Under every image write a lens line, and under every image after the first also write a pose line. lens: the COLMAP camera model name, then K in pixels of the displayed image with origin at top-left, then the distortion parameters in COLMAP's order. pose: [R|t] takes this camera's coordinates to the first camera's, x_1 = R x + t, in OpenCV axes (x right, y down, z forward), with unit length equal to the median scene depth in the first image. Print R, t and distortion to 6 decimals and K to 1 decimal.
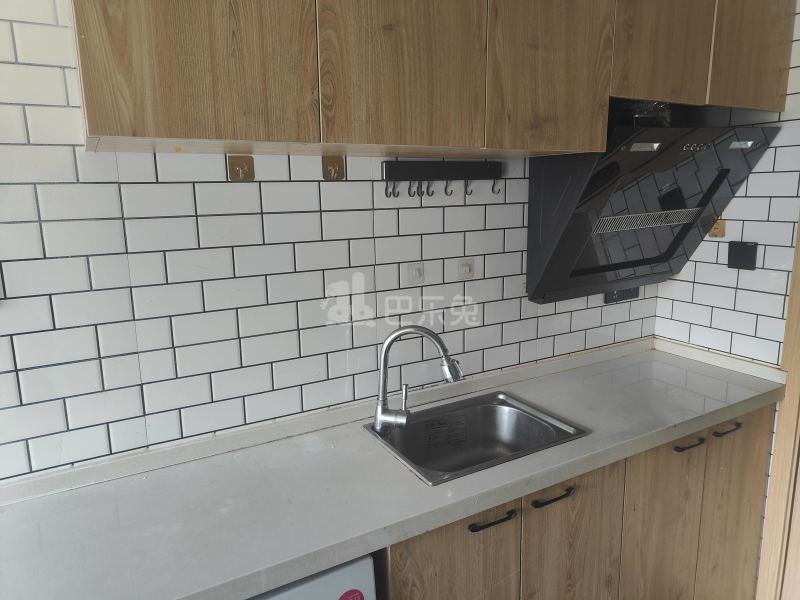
lens RADIAL K [[552.4, 0, 395.0], [0, 552.4, 285.8], [0, 0, 1]] dist [0.006164, -0.004058]
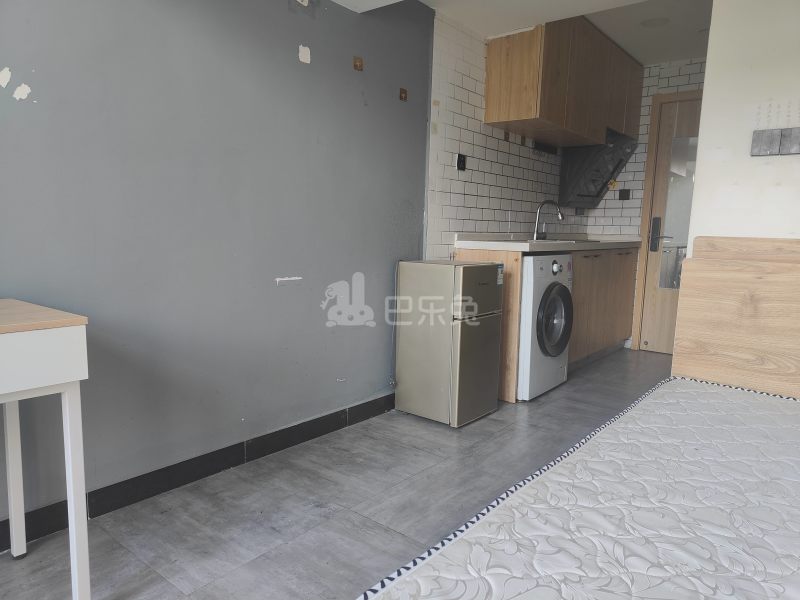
lens RADIAL K [[558.4, 0, 397.4], [0, 558.4, 299.1], [0, 0, 1]] dist [0.016080, 0.000532]
pose [[0.926545, -0.004778, 0.376153, -1.404748], [0.025526, 0.998413, -0.050193, 0.560299], [-0.375317, 0.056107, 0.925197, -1.044077]]
